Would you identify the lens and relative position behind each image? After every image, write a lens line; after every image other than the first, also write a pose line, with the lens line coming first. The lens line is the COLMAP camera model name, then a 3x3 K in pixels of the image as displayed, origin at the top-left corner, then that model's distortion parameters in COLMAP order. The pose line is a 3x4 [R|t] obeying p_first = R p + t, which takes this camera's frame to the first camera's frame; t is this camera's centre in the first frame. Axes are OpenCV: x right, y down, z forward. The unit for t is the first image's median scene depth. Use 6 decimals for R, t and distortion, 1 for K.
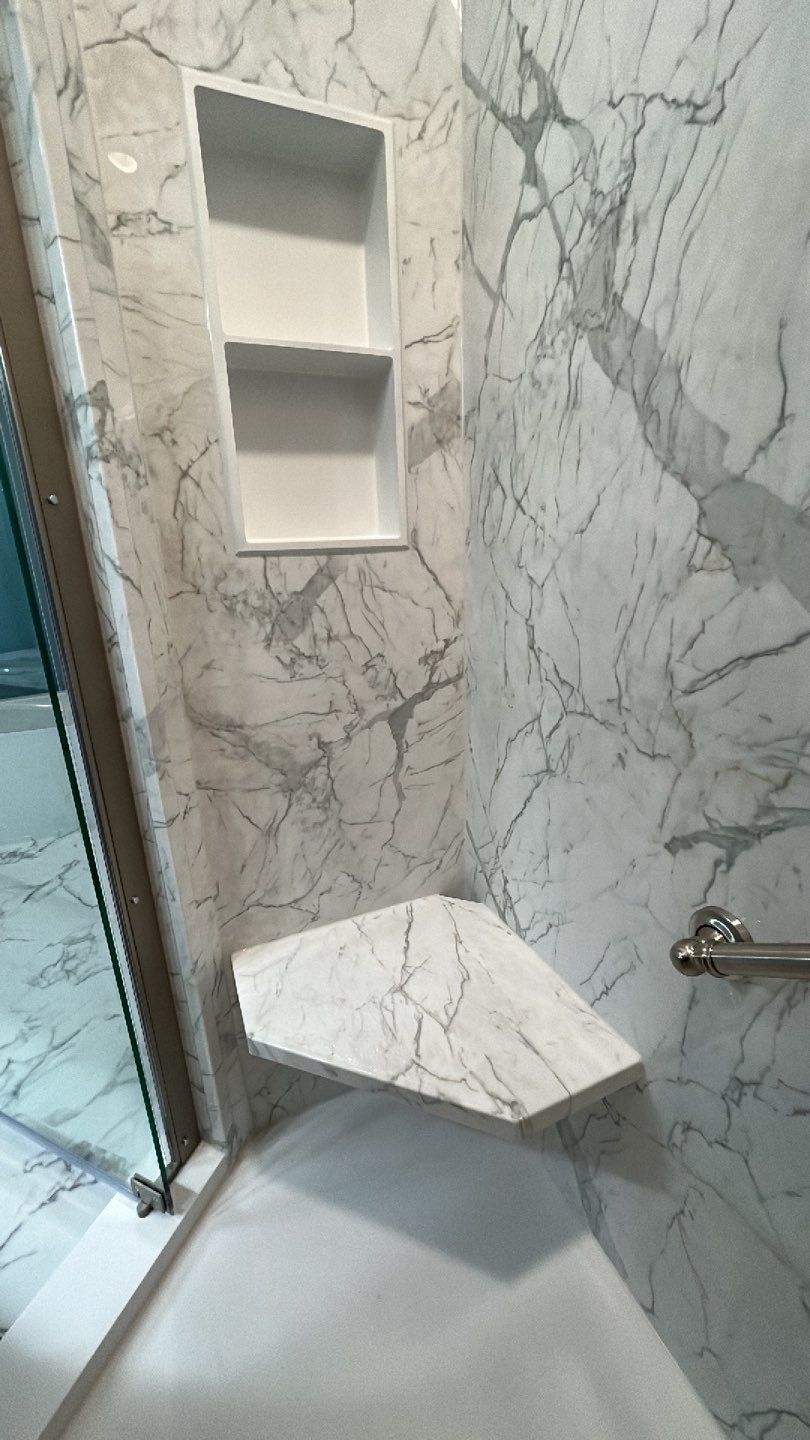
lens RADIAL K [[564.4, 0, 401.6], [0, 564.4, 720.3], [0, 0, 1]] dist [-0.001441, 0.001448]
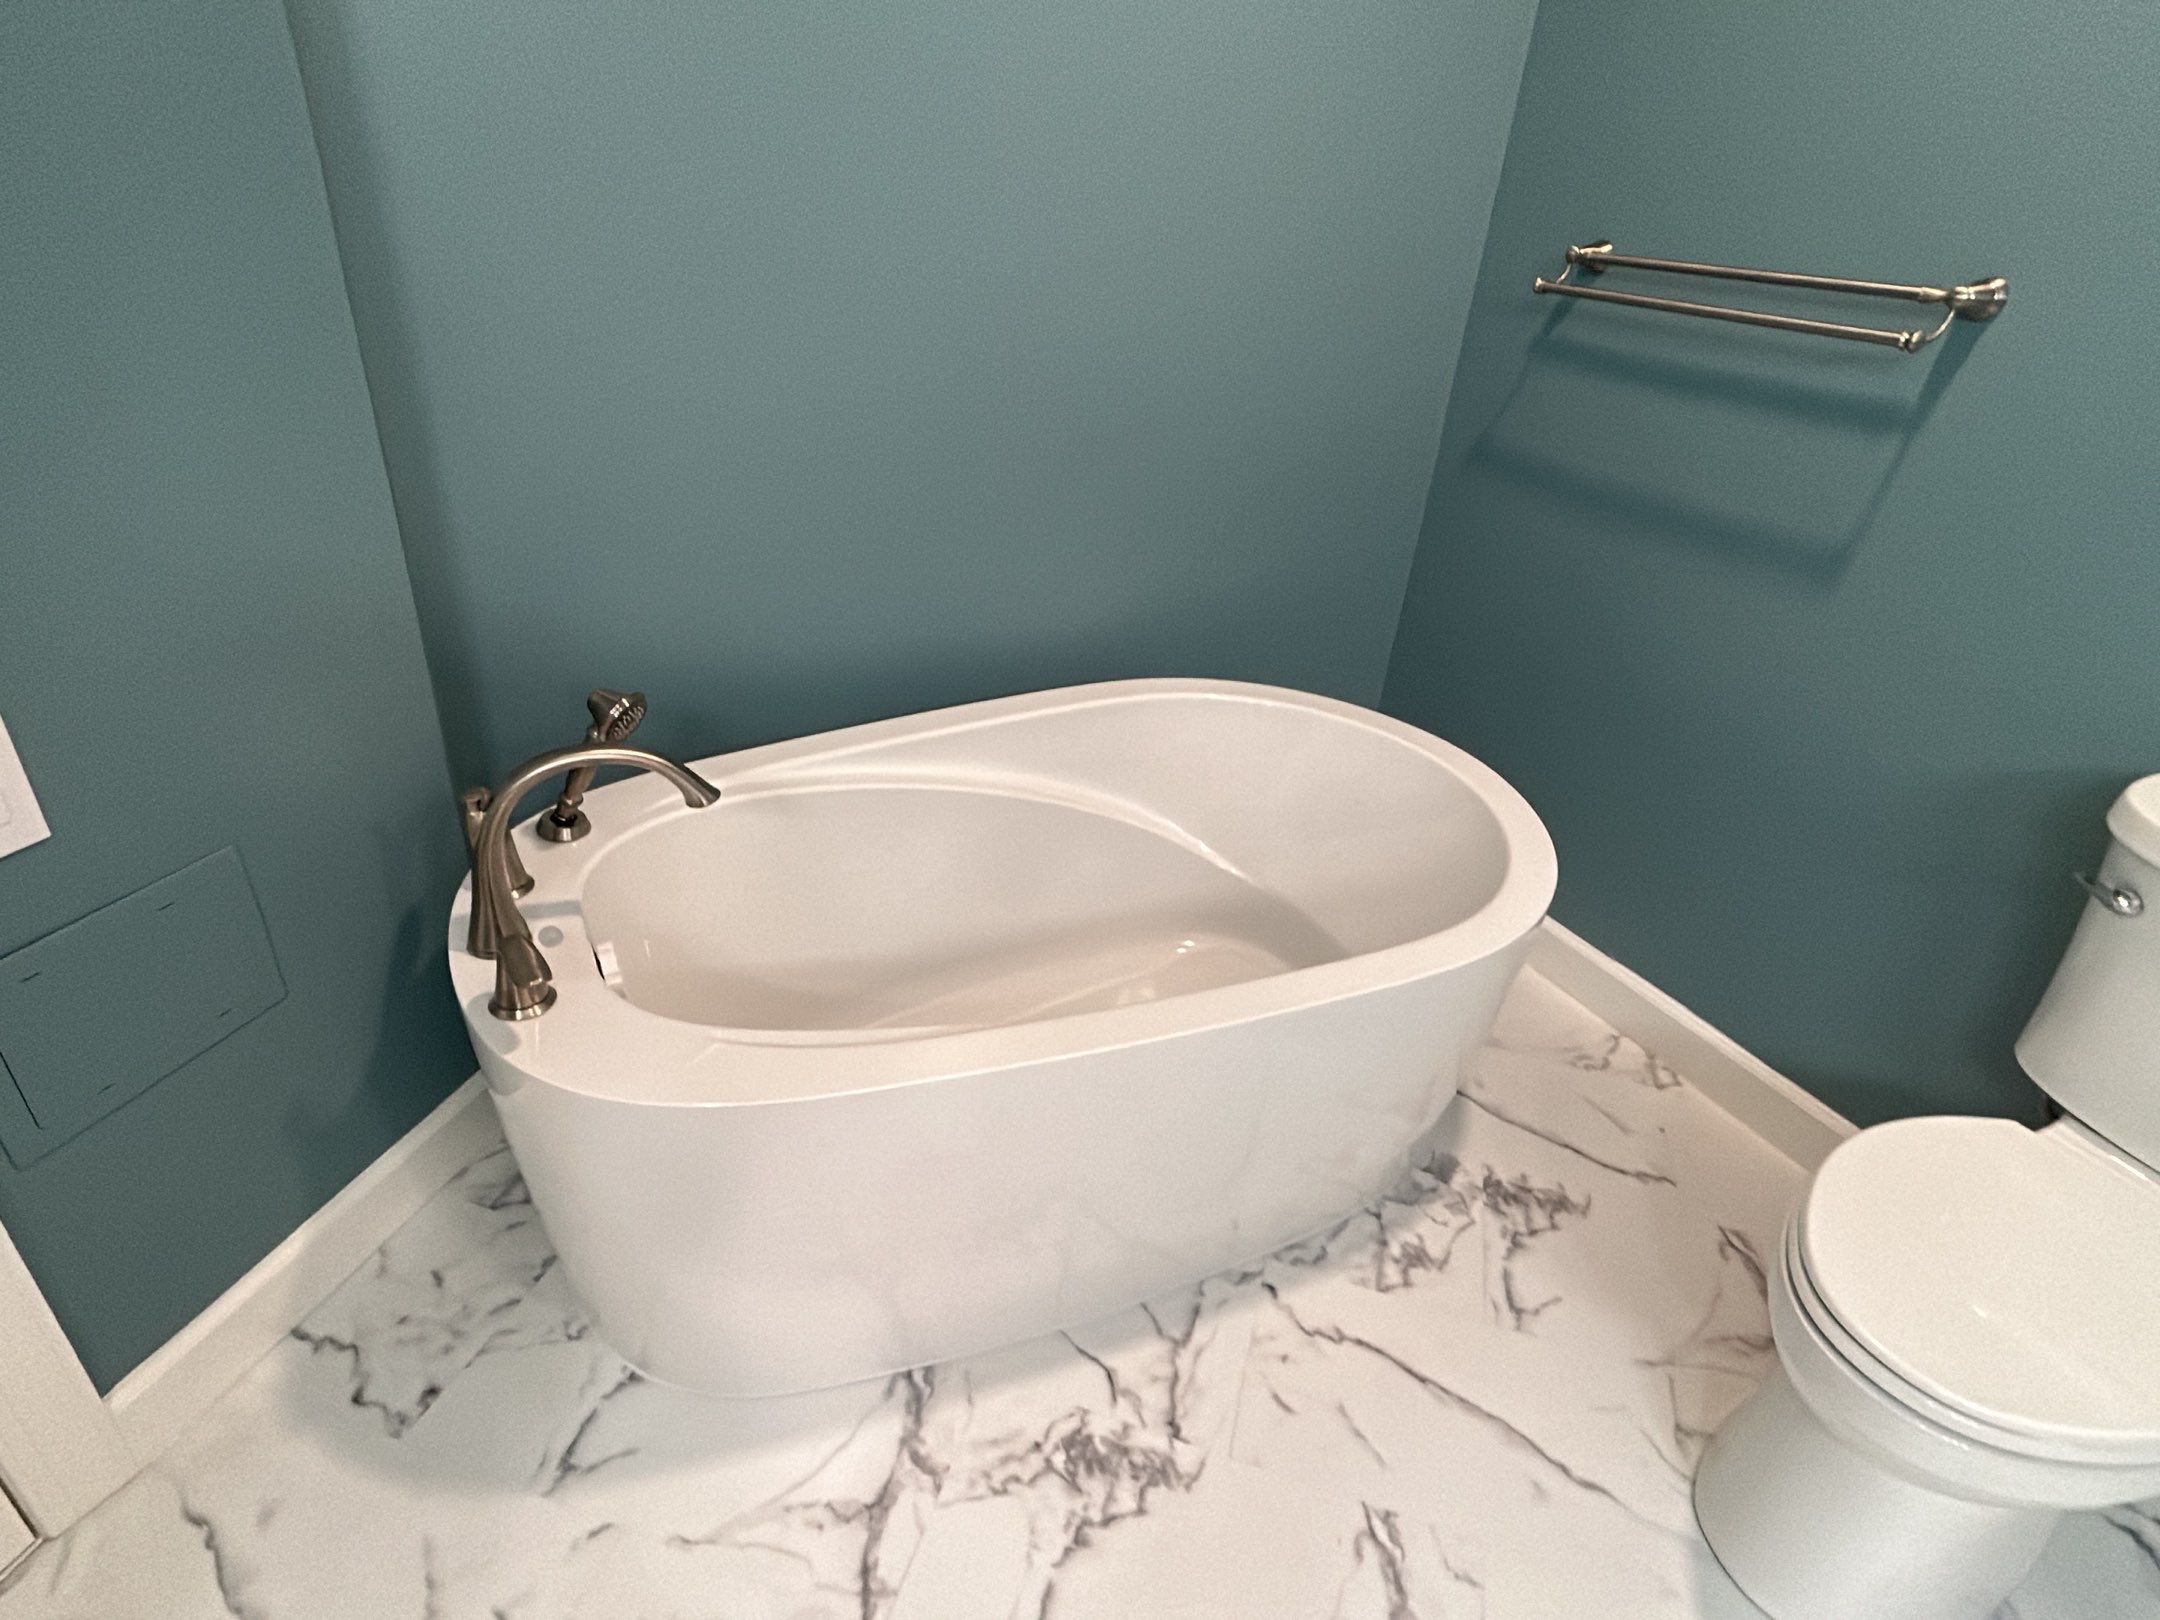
lens RADIAL K [[1128.7, 0, 1077.5], [0, 1128.7, 812.5], [0, 0, 1]] dist [-0.004919, 0.004548]
pose [[0.990710, 0.067768, 0.117907, -2.962375], [-0.091550, 0.973461, 0.209743, -0.632750], [-0.100564, -0.218588, 0.970621, 2.103734]]
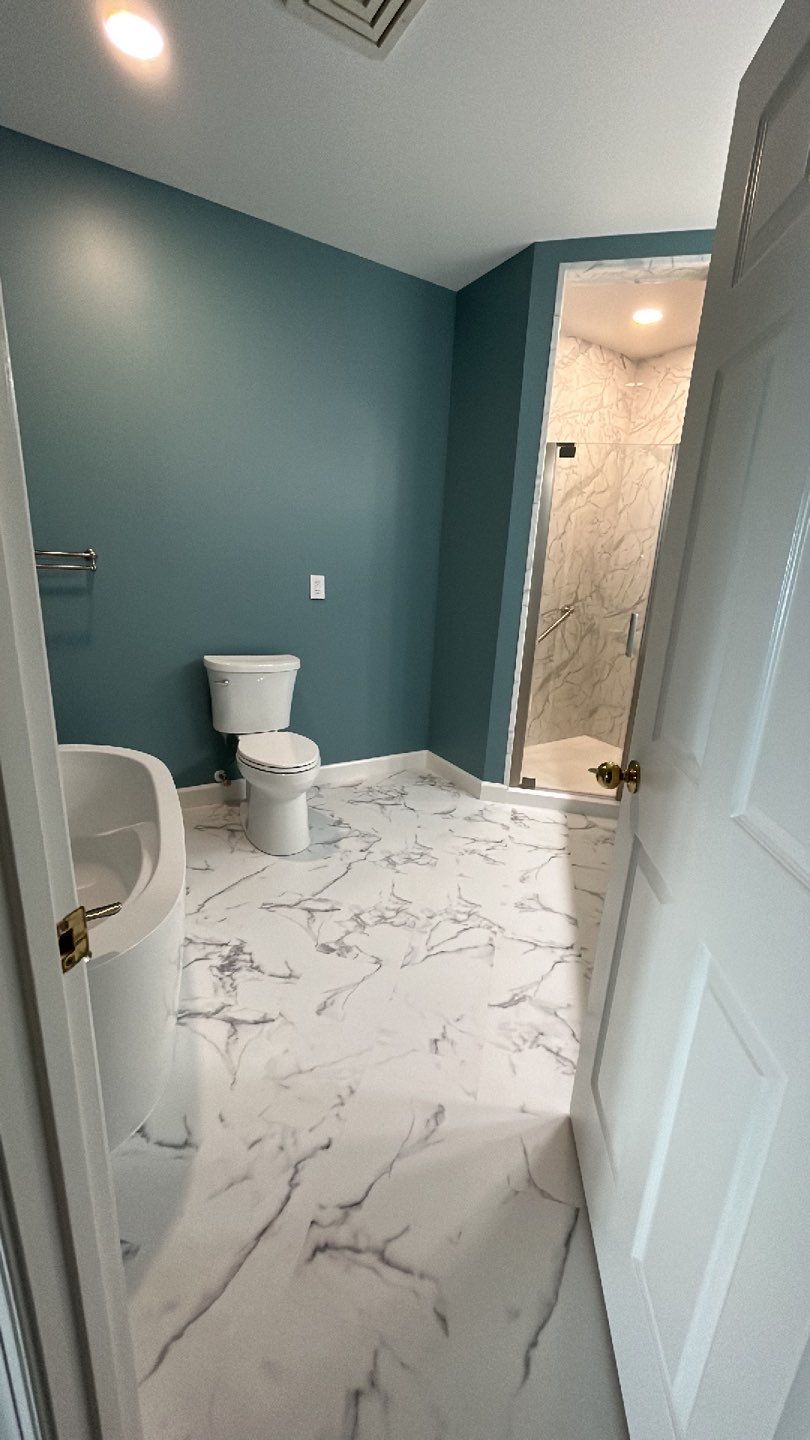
lens RADIAL K [[562.7, 0, 406.9], [0, 562.7, 722.5], [0, 0, 1]] dist [-0.005867, -0.000230]
pose [[-0.138567, -0.237248, 0.961516, -5.156110], [0.243274, 0.932980, 0.265266, -0.747376], [-0.960009, 0.270669, -0.071565, 2.824837]]
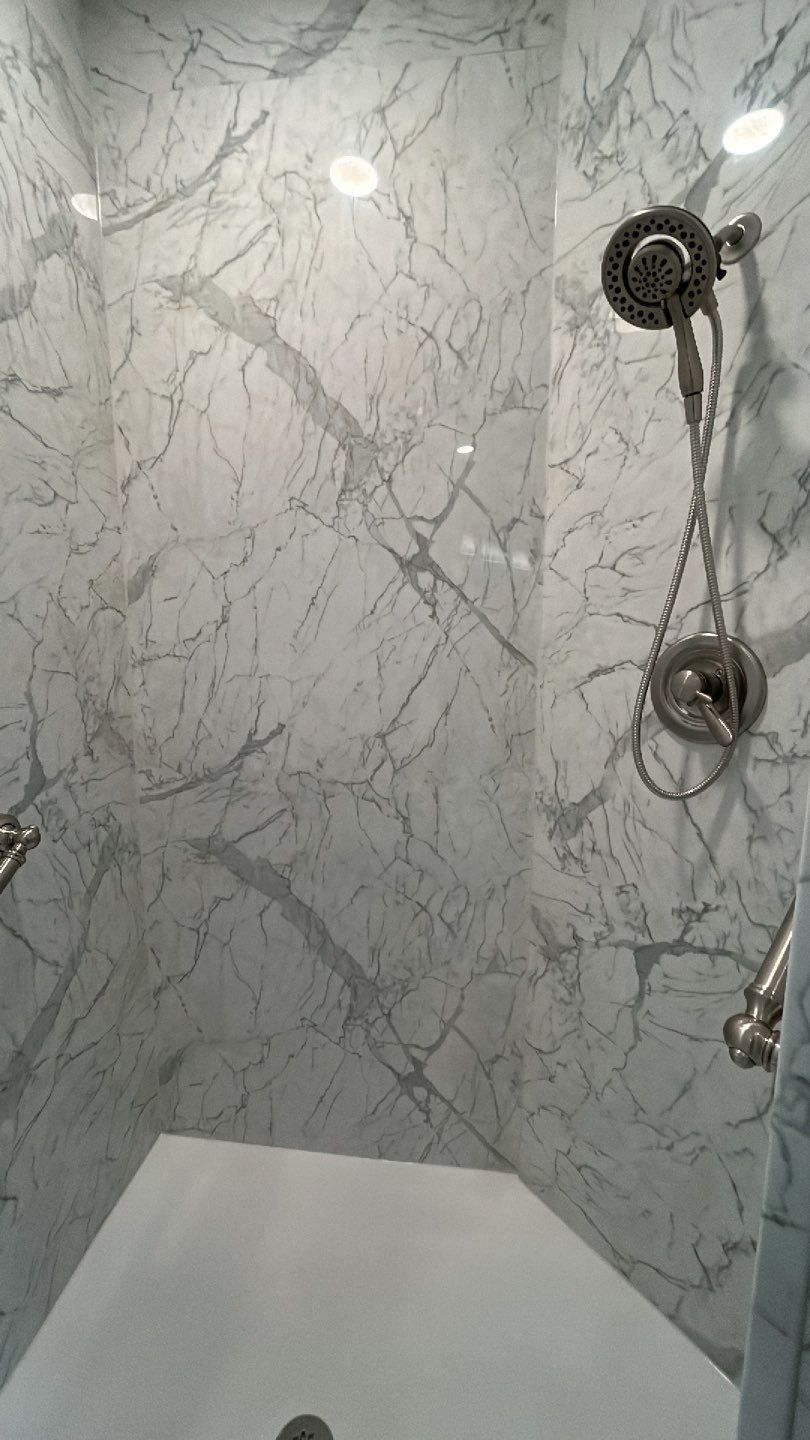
lens RADIAL K [[562.9, 0, 407.1], [0, 562.9, 721.6], [0, 0, 1]] dist [-0.003405, 0.000806]
pose [[-0.856351, -0.040229, 0.514825, -0.902338], [0.178550, 0.912403, 0.368294, -0.484617], [-0.484544, 0.407311, -0.774155, 0.901765]]
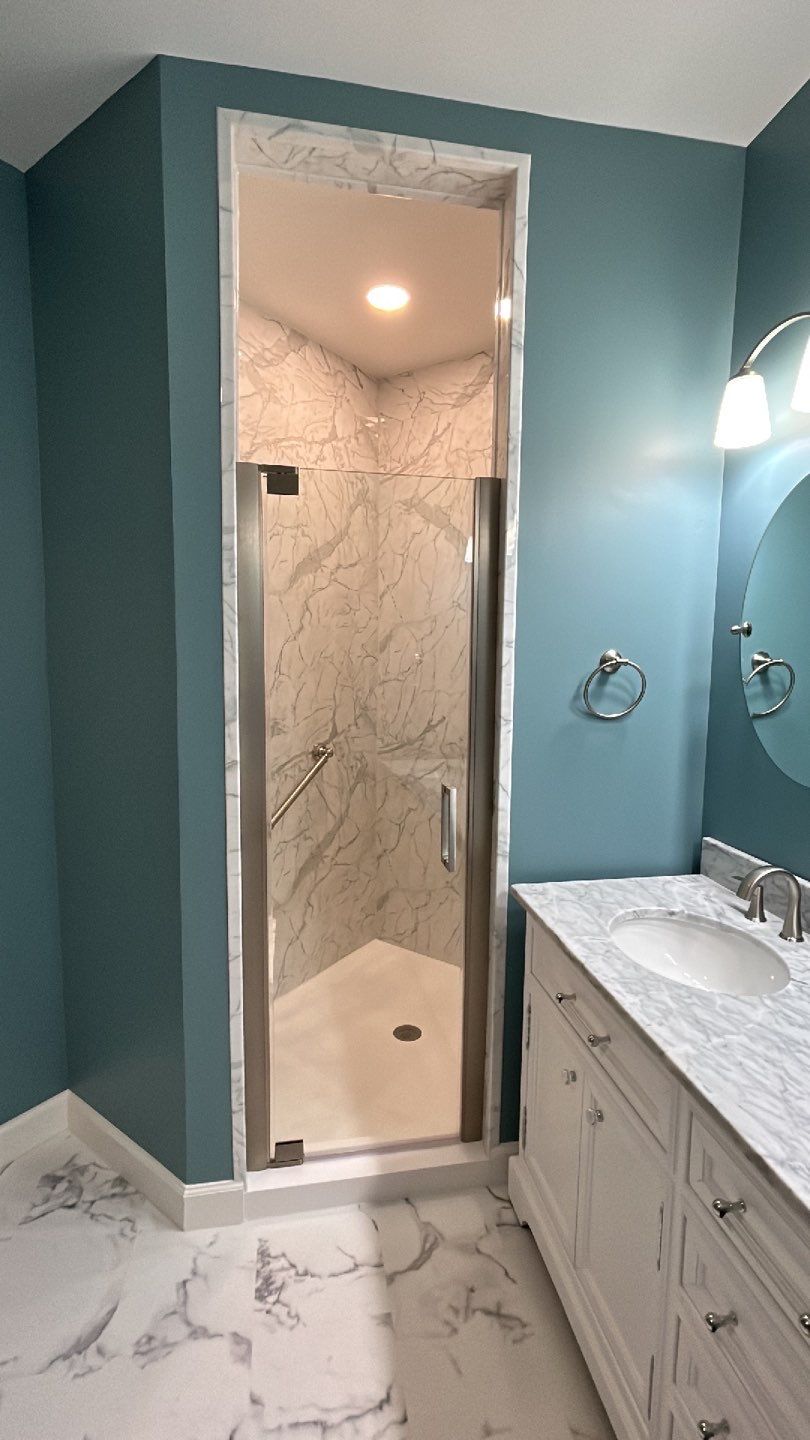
lens RADIAL K [[645.5, 0, 406.1], [0, 645.5, 723.6], [0, 0, 1]] dist [0.000655, 0.000822]
pose [[-0.516637, -0.056871, 0.854314, -3.115228], [0.258420, 0.940902, 0.218912, -0.801203], [-0.816275, 0.333869, -0.471408, 1.865438]]
